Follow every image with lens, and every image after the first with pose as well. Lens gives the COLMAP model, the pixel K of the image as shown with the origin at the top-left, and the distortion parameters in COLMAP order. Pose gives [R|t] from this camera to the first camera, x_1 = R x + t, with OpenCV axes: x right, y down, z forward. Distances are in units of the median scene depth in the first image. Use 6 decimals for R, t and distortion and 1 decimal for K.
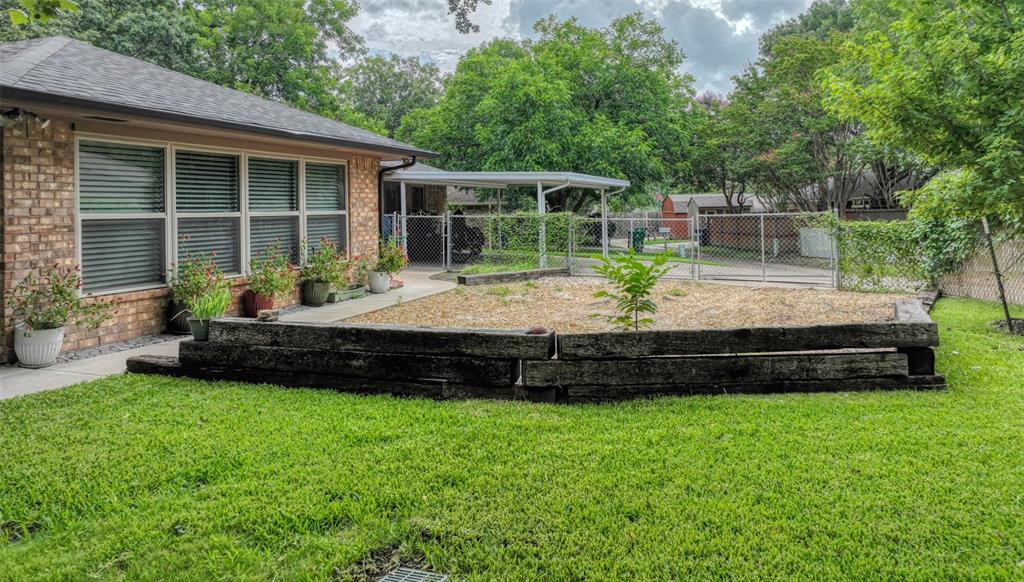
lens RADIAL K [[739.5, 0, 512.8], [0, 739.5, 289.8], [0, 0, 1]] dist [0.004791, 0.001079]
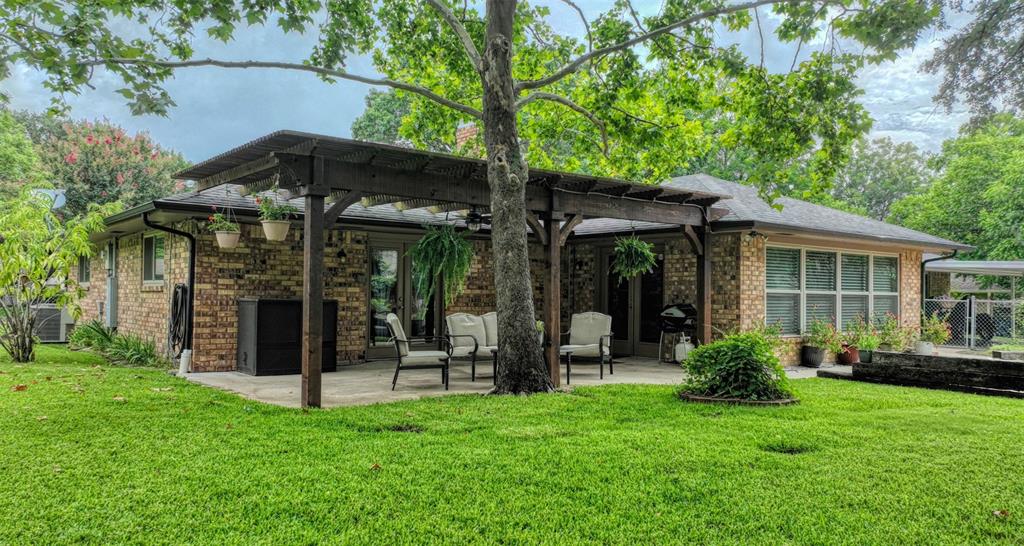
lens RADIAL K [[759.0, 0, 519.4], [0, 759.0, 302.3], [0, 0, 1]] dist [0.000161, 0.002440]
pose [[0.844985, 0.031513, -0.533861, -0.075591], [-0.083065, 0.993881, -0.072806, 0.059550], [0.528300, 0.105865, 0.842432, -0.450591]]
